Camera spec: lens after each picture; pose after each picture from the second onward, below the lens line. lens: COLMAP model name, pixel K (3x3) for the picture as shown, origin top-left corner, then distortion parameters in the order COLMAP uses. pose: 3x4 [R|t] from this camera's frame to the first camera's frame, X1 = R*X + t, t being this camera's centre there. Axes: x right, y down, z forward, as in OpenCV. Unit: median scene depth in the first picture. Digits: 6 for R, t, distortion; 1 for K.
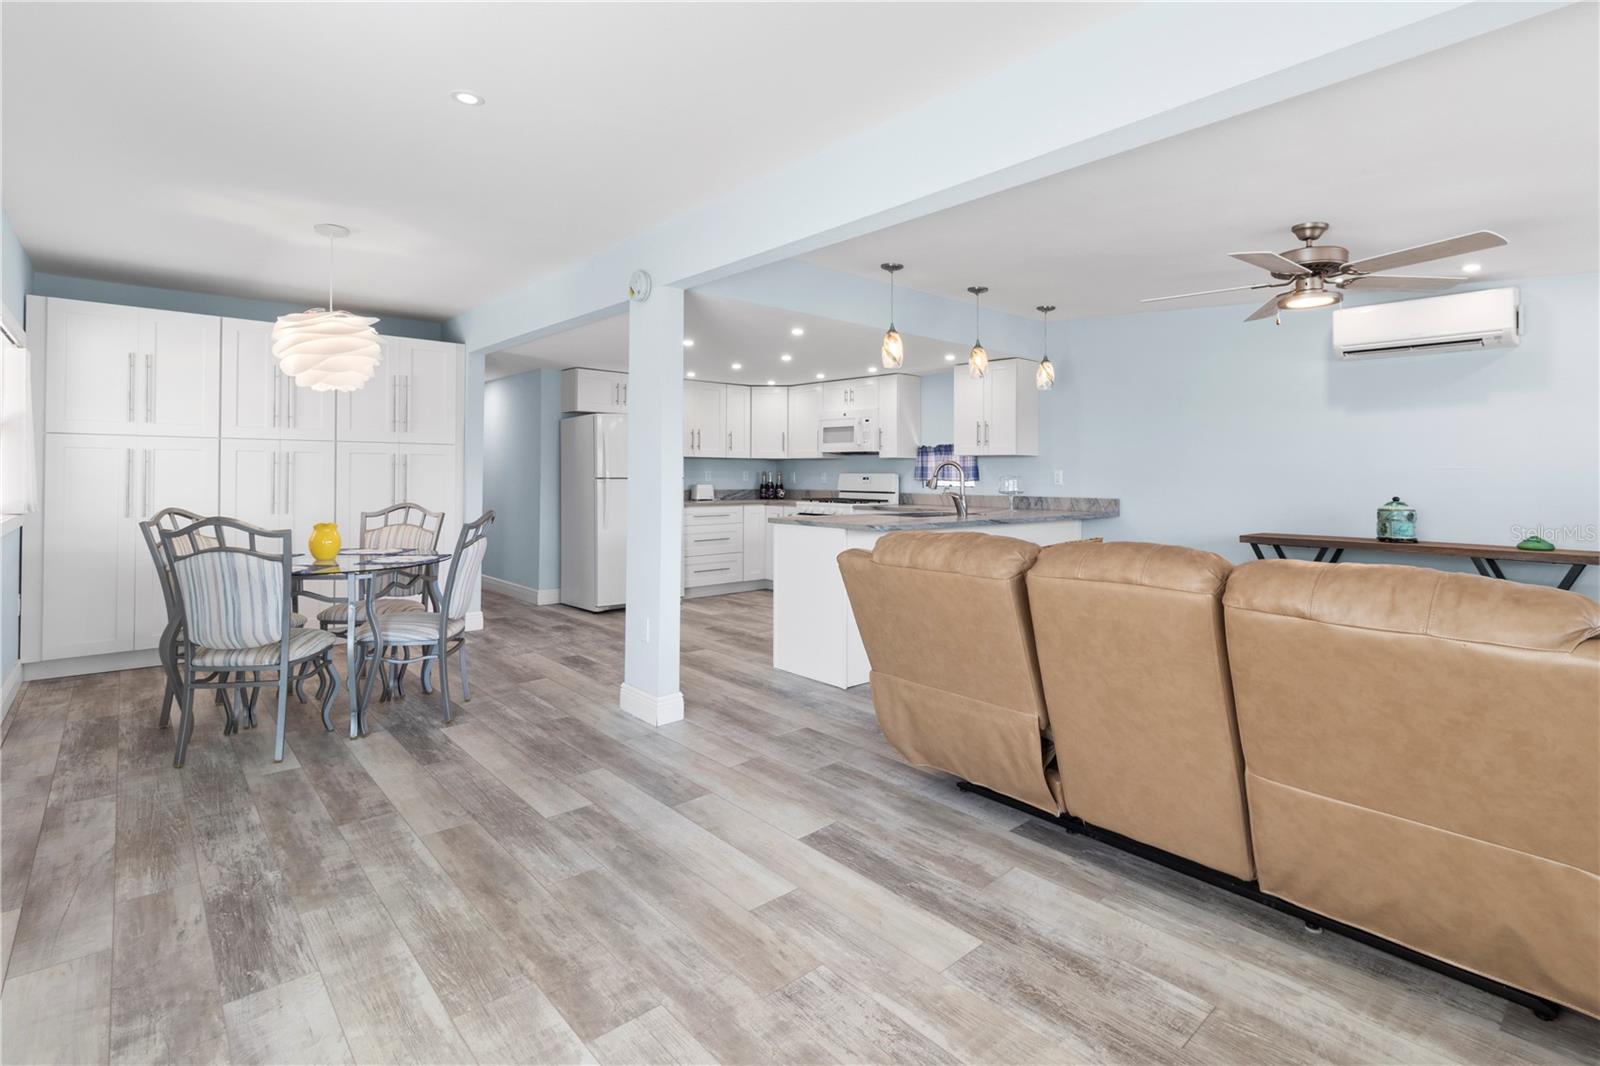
lens RADIAL K [[757.0, 0, 818.1], [0, 757.0, 474.6], [0, 0, 1]] dist [0.000066, -0.000598]
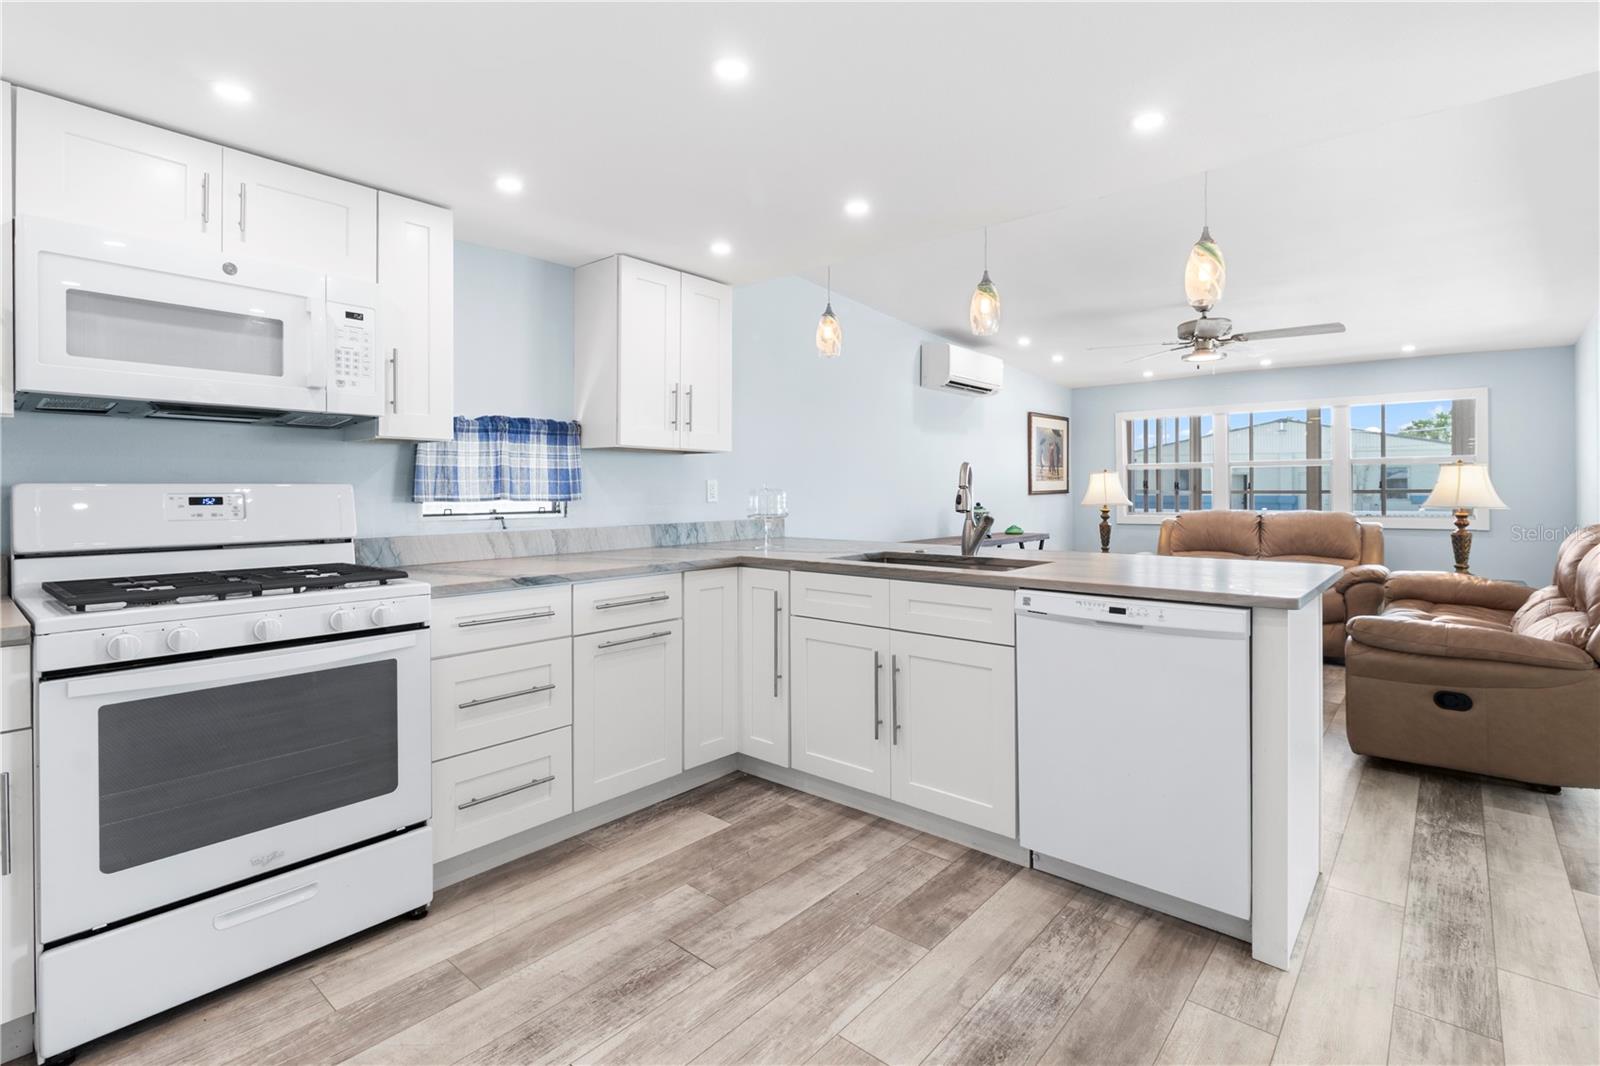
lens RADIAL K [[757.0, 0, 816.6], [0, 757.0, 492.0], [0, 0, 1]] dist [0.000066, -0.000598]
pose [[-0.136635, -0.009396, 0.990577, -0.445296], [0.002107, 0.999950, 0.009775, -0.001172], [-0.990619, 0.003422, -0.136608, 1.385349]]
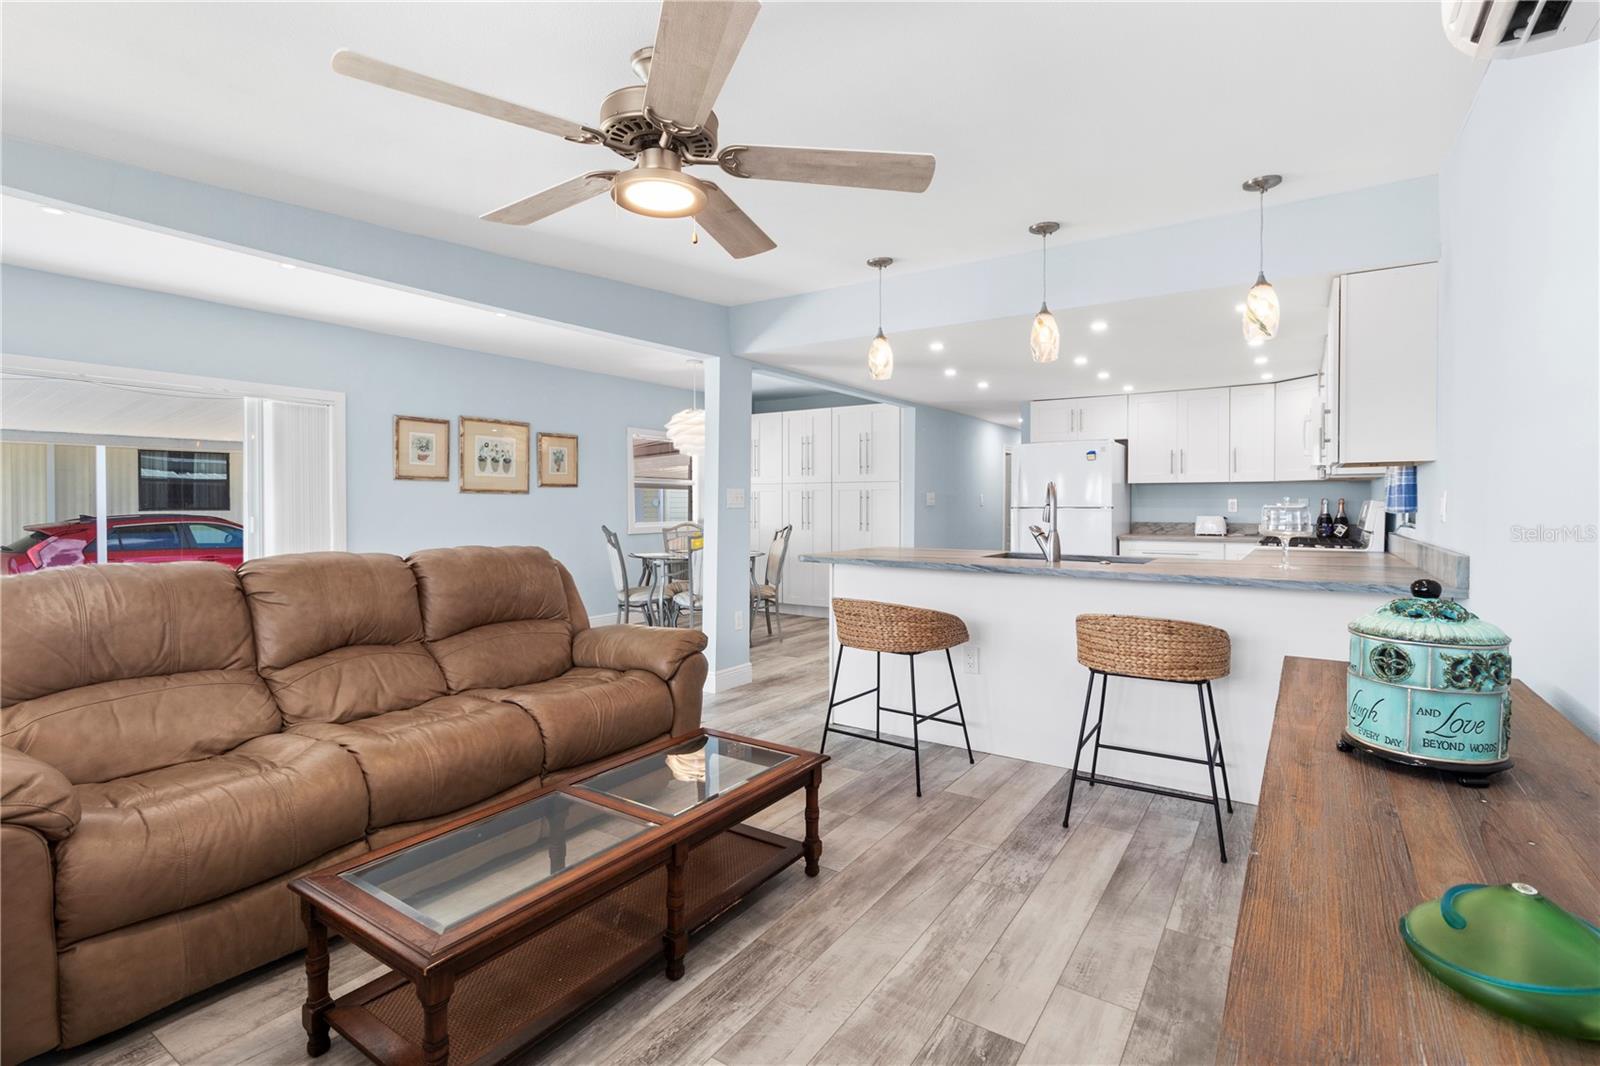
lens RADIAL K [[757.0, 0, 808.6], [0, 757.0, 509.3], [0, 0, 1]] dist [0.000066, -0.000598]
pose [[0.241076, 0.001580, -0.970505, 0.939856], [0.001738, 0.999996, 0.002059, 0.006442], [0.970505, -0.002183, 0.241072, 0.709729]]
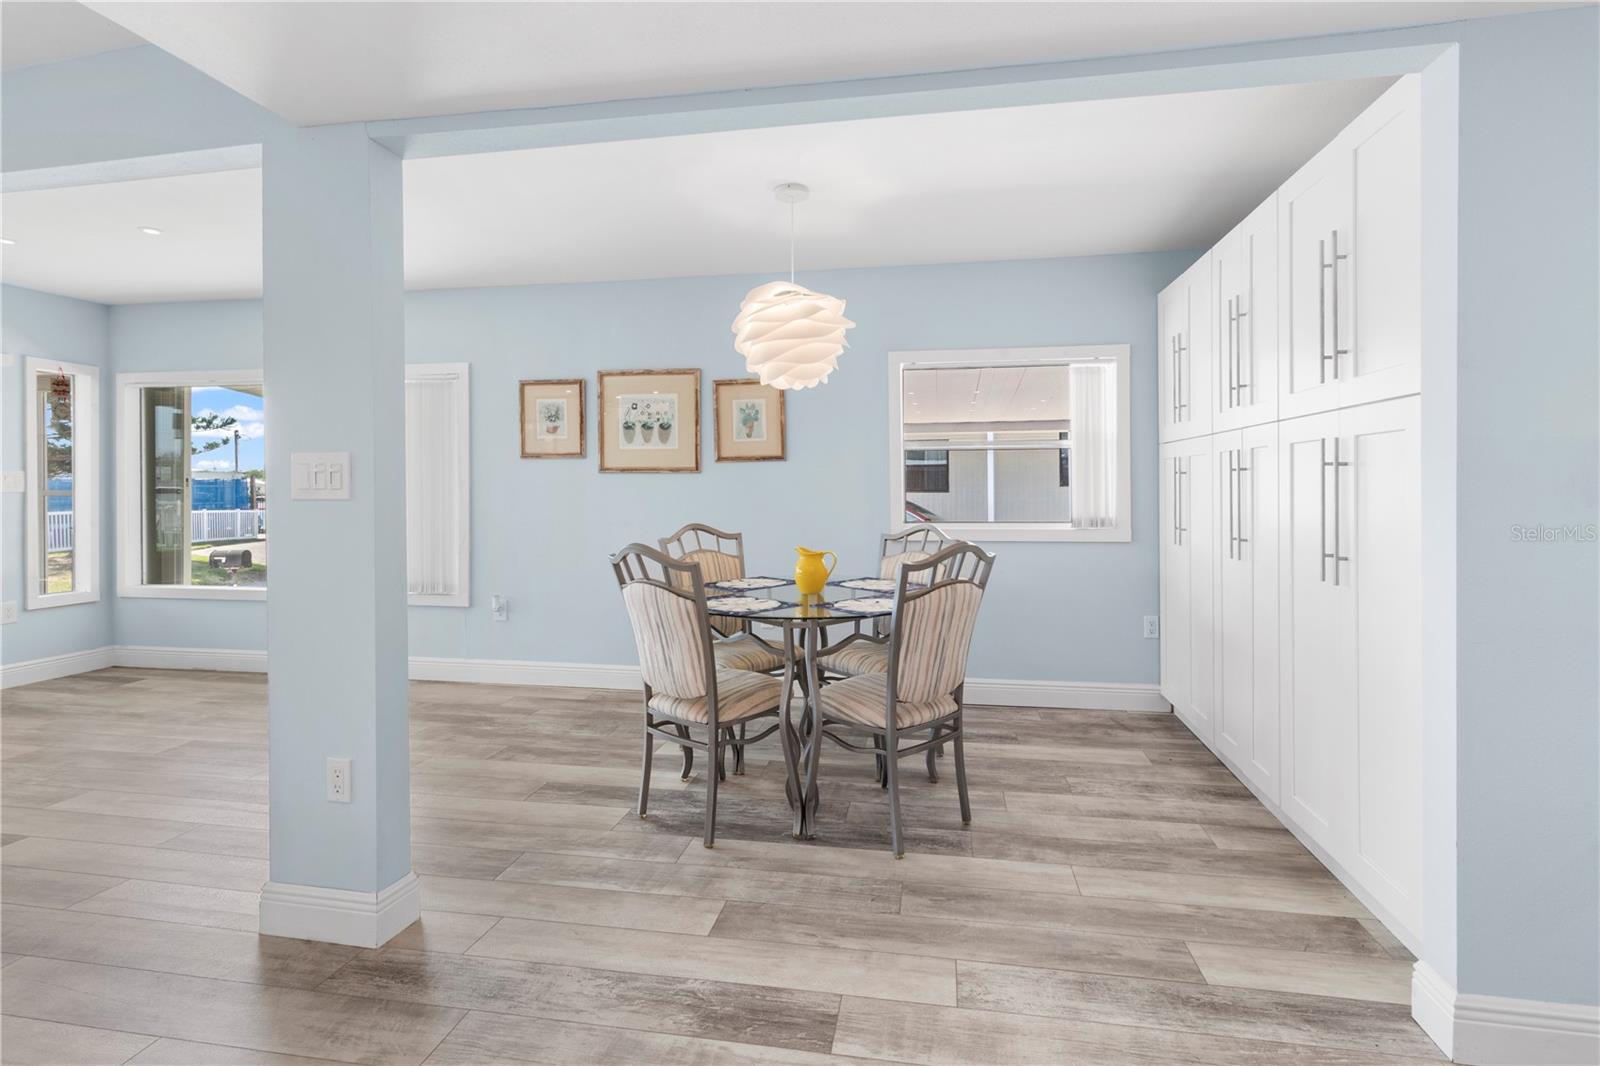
lens RADIAL K [[757.0, 0, 802.3], [0, 757.0, 478.2], [0, 0, 1]] dist [0.000066, -0.000598]
pose [[-0.792281, -0.010505, -0.610066, -0.125104], [-0.002535, 0.999900, -0.013925, -0.000781], [0.610151, -0.009486, -0.792228, 1.413078]]
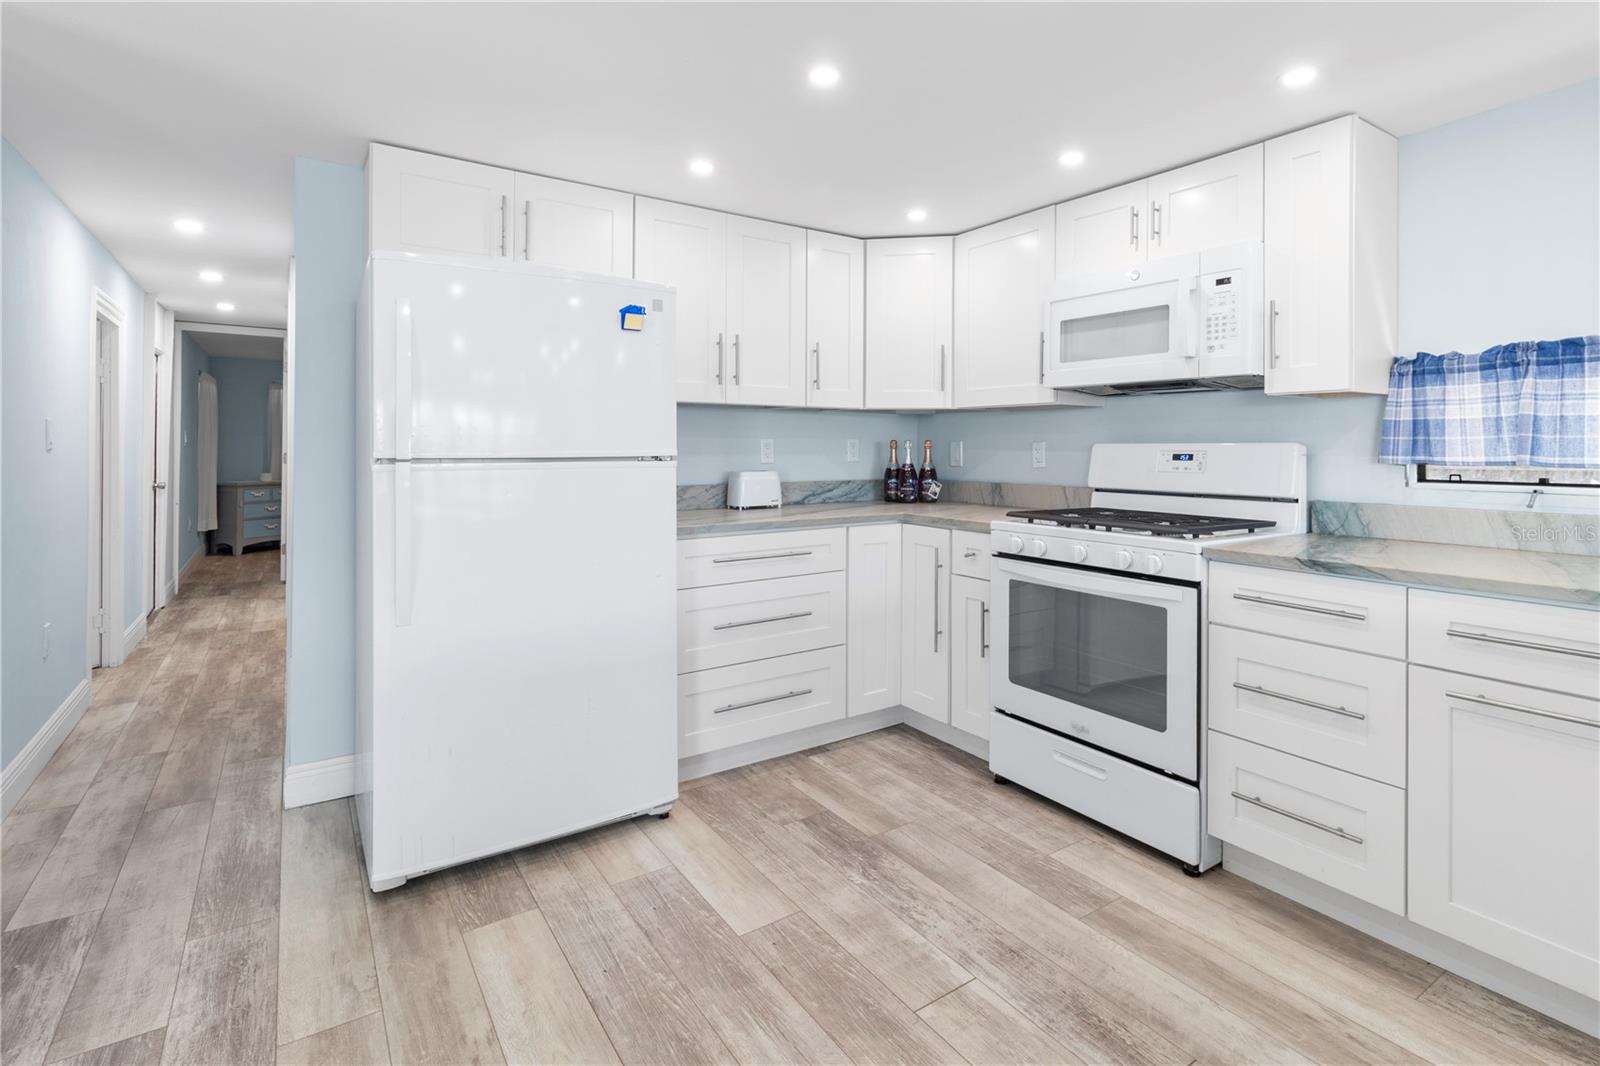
lens RADIAL K [[757.0, 0, 819.0], [0, 757.0, 443.4], [0, 0, 1]] dist [0.000066, -0.000598]
pose [[0.991297, -0.002879, -0.131612, -0.107074], [0.001935, 0.999972, -0.007298, 0.001433], [0.131629, 0.006979, 0.991274, 1.057917]]
